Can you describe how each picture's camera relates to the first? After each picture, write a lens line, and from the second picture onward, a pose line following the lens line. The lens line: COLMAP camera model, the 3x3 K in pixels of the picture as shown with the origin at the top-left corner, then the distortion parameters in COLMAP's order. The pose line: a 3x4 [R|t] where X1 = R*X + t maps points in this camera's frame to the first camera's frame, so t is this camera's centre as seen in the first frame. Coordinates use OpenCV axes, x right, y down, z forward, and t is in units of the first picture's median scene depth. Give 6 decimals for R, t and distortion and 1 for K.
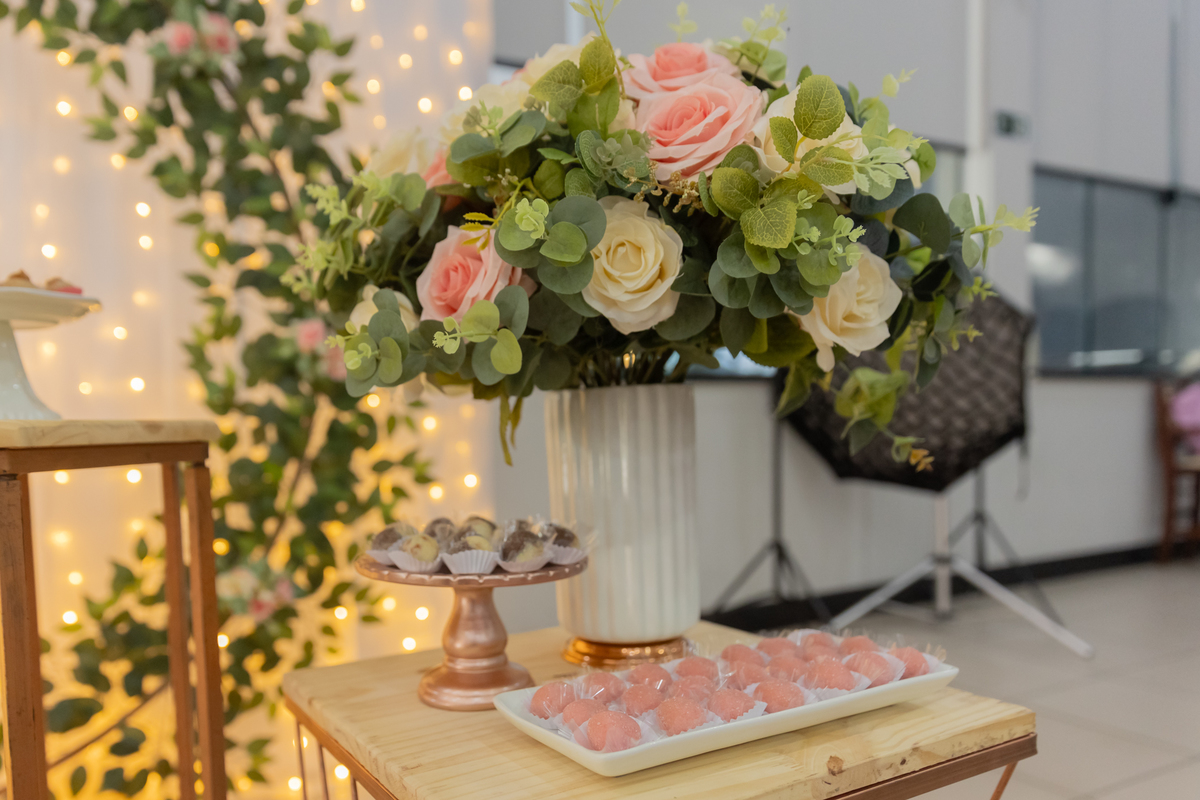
lens RADIAL K [[912.6, 0, 525.1], [0, 912.6, 447.0], [0, 0, 1]] dist [0.004175, -0.000022]
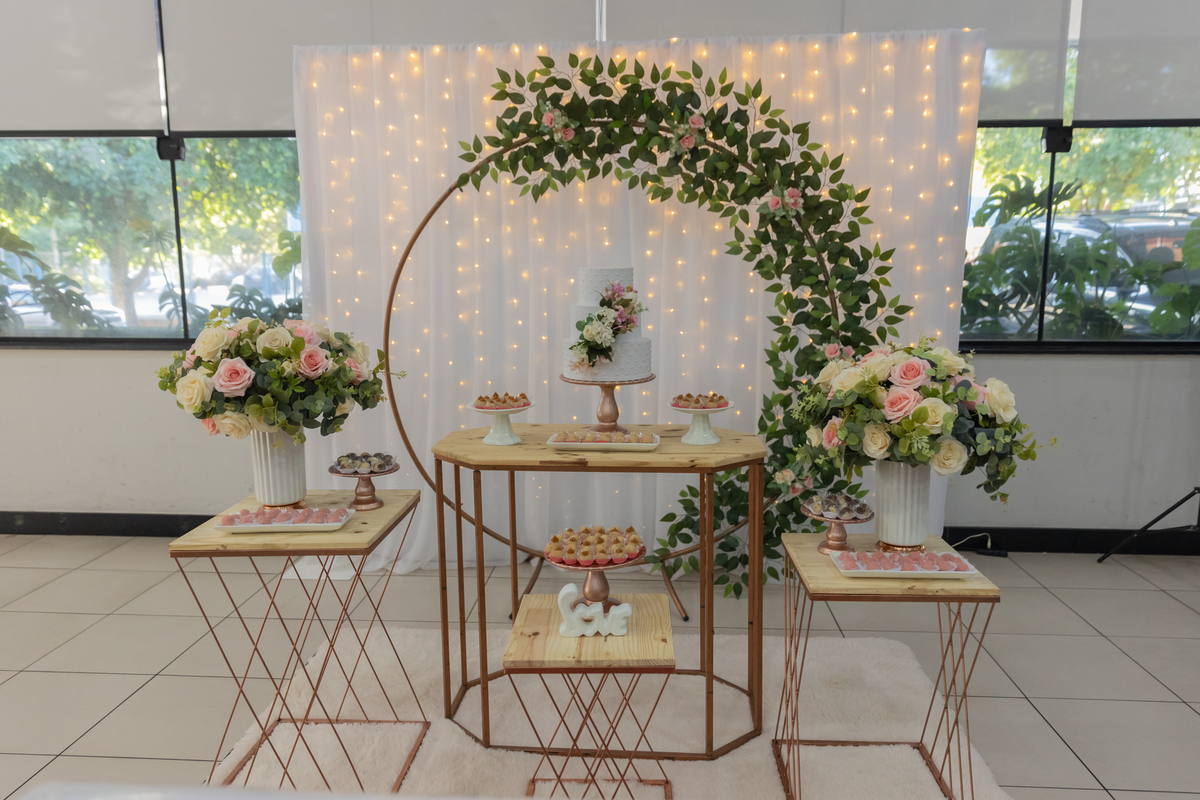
lens RADIAL K [[802.1, 0, 600.0], [0, 802.1, 400.0], [0, 0, 1]] dist [0.008737, 0.003638]
pose [[0.840005, 0.097355, -0.533772, 0.253489], [-0.038637, 0.992006, 0.120130, -0.204122], [0.541201, -0.080286, 0.837052, -0.640011]]
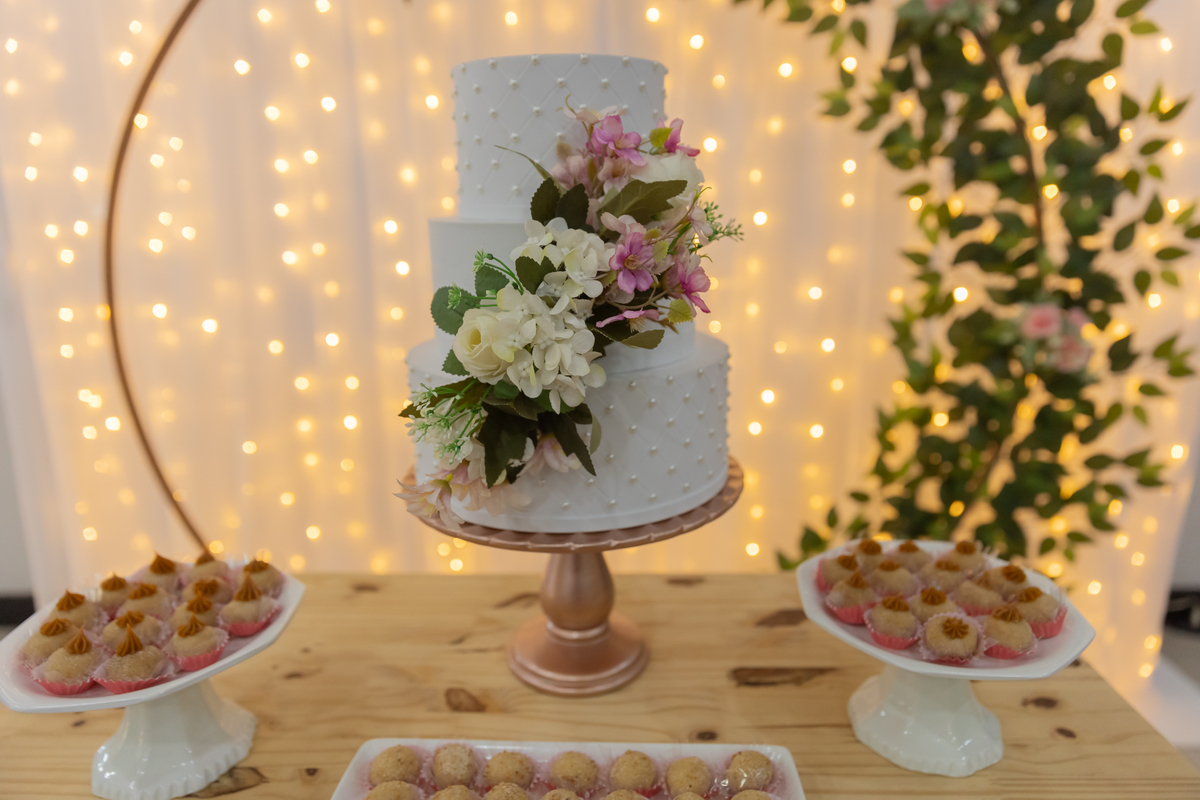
lens RADIAL K [[802.1, 0, 600.0], [0, 802.1, 400.0], [0, 0, 1]] dist [0.008737, 0.003638]
pose [[0.865092, 0.122933, -0.486316, -0.218336], [-0.027041, 0.979524, 0.199505, -0.194628], [0.500884, -0.159440, 0.850702, 0.108482]]
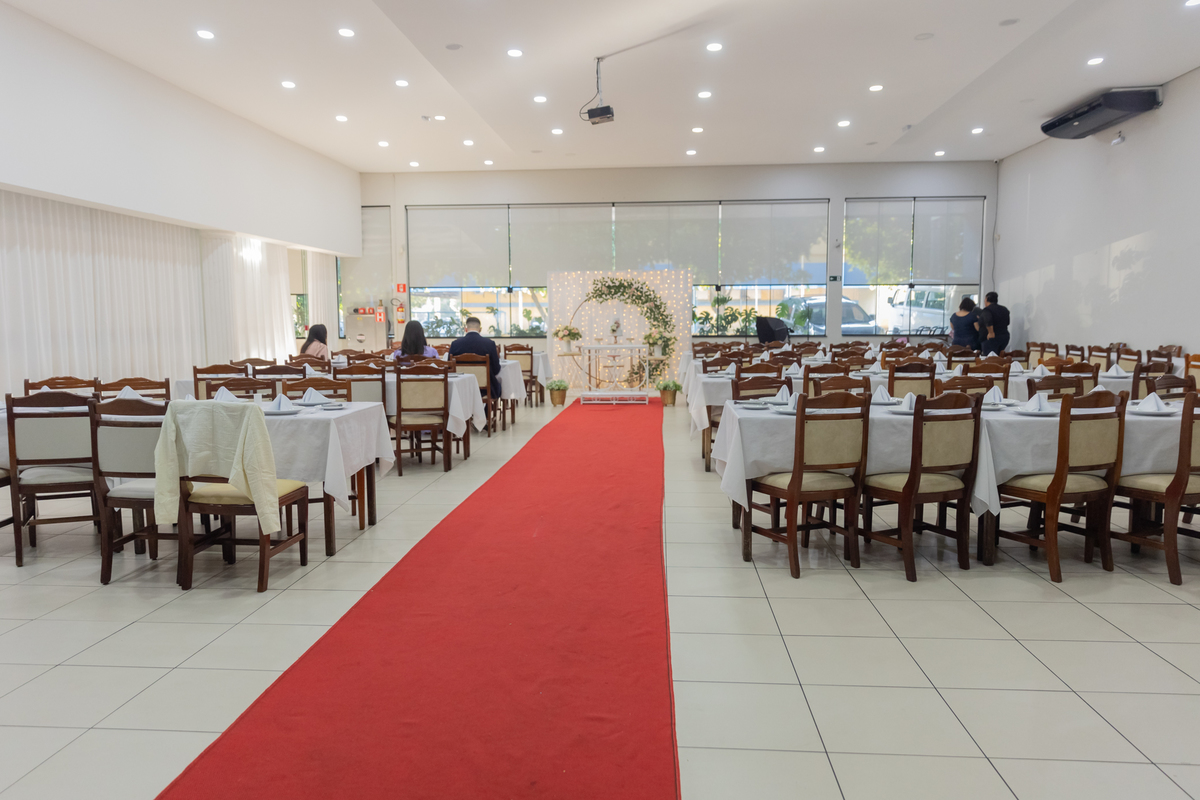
lens RADIAL K [[802.1, 0, 600.0], [0, 802.1, 400.0], [0, 0, 1]] dist [0.008737, 0.003638]
pose [[0.835761, 0.060308, -0.545771, 3.731907], [-0.034367, 0.997747, 0.057624, 0.090992], [0.548017, -0.029404, 0.835951, -6.159852]]
